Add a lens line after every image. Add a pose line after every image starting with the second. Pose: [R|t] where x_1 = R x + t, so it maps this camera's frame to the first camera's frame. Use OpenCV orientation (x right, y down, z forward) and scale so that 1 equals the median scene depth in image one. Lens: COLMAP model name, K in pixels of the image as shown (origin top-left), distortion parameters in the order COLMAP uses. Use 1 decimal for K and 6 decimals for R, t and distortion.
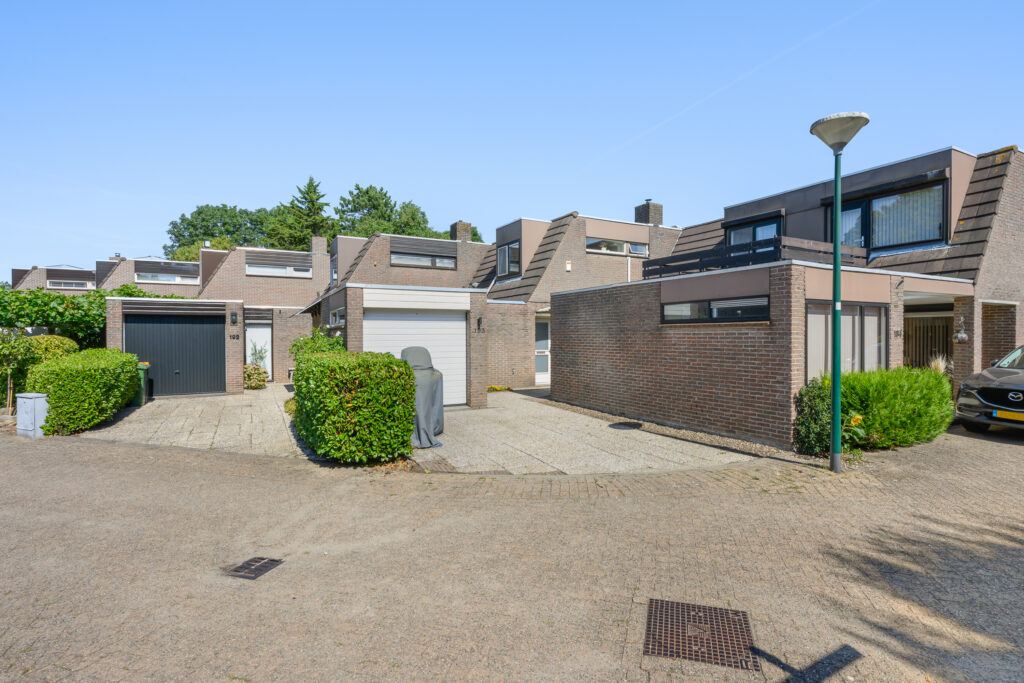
lens RADIAL K [[492.0, 0, 512.0], [0, 492.0, 341.5], [0, 0, 1]] dist [0.001696, 0.001145]
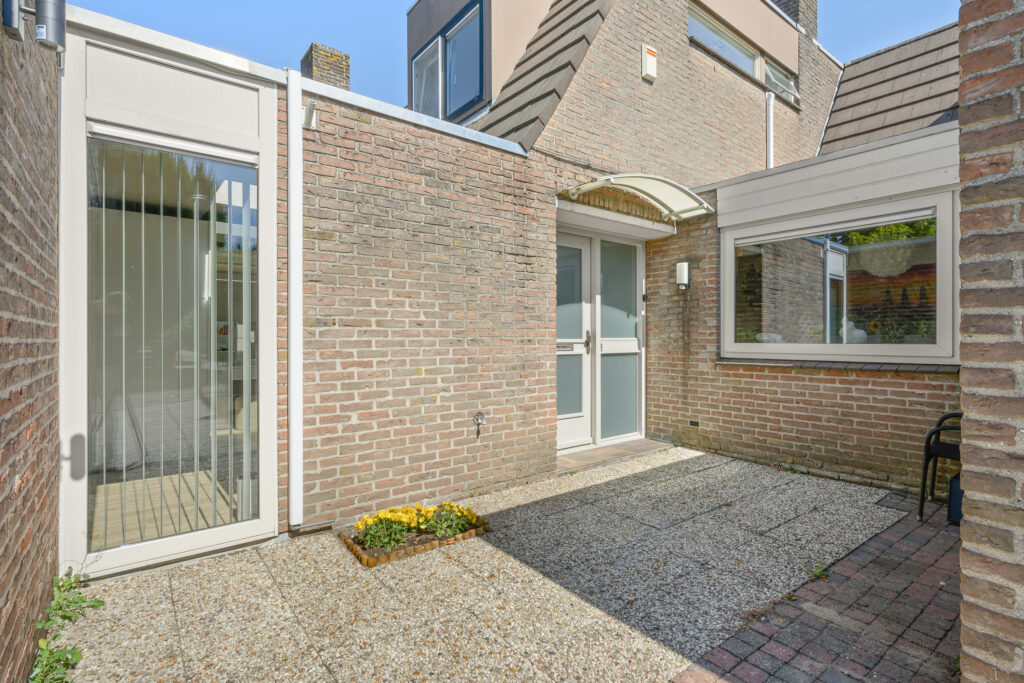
lens RADIAL K [[493.3, 0, 507.1], [0, 493.3, 333.0], [0, 0, 1]] dist [0.000573, 0.000250]
pose [[0.986295, 0.002836, 0.164966, -0.043159], [-0.000097, 0.999862, -0.016608, 0.037506], [-0.164990, 0.016364, 0.986159, 1.388478]]
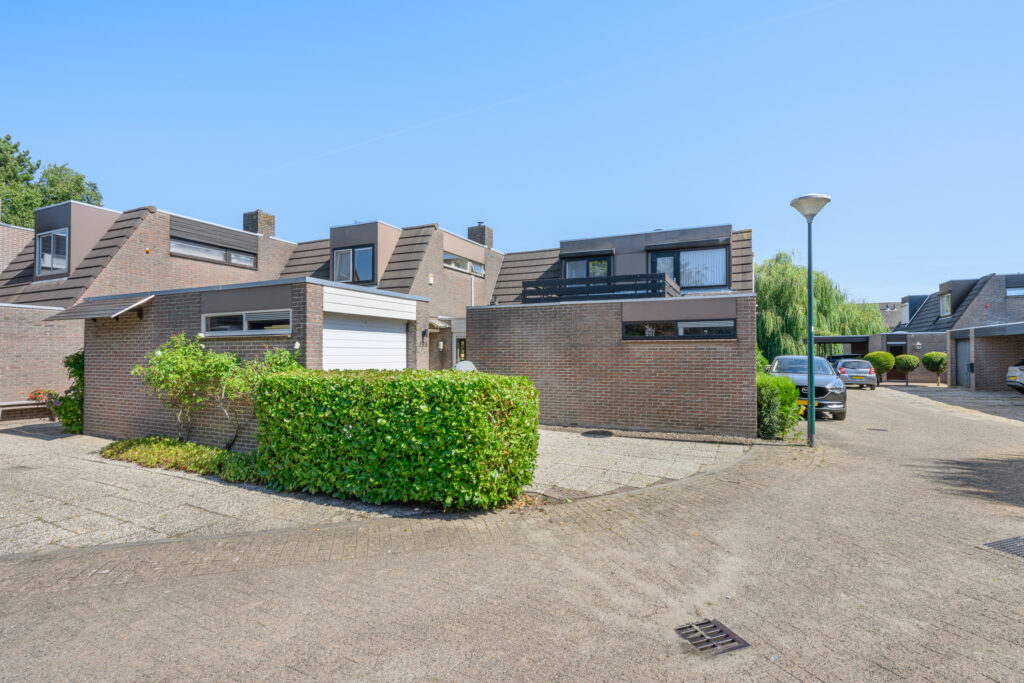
lens RADIAL K [[492.0, 0, 512.0], [0, 492.0, 341.5], [0, 0, 1]] dist [0.001696, 0.001145]
pose [[0.806501, 0.016246, 0.591009, -0.625640], [0.005685, 0.999363, -0.035228, 0.006307], [-0.591205, 0.031771, 0.805895, 0.268541]]
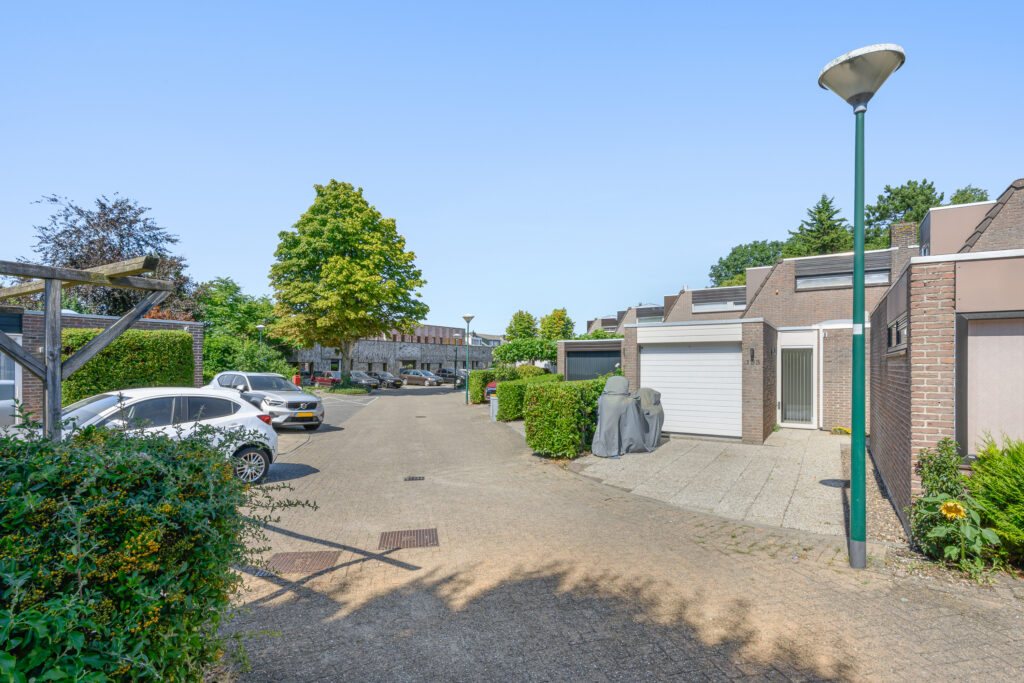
lens RADIAL K [[501.5, 0, 510.4], [0, 501.5, 368.6], [0, 0, 1]] dist [0.000309, 0.000183]
pose [[0.483978, 0.009620, -0.875027, 0.757981], [-0.013805, 0.999899, 0.003358, -0.008702], [0.874971, 0.010454, 0.484062, 0.162452]]
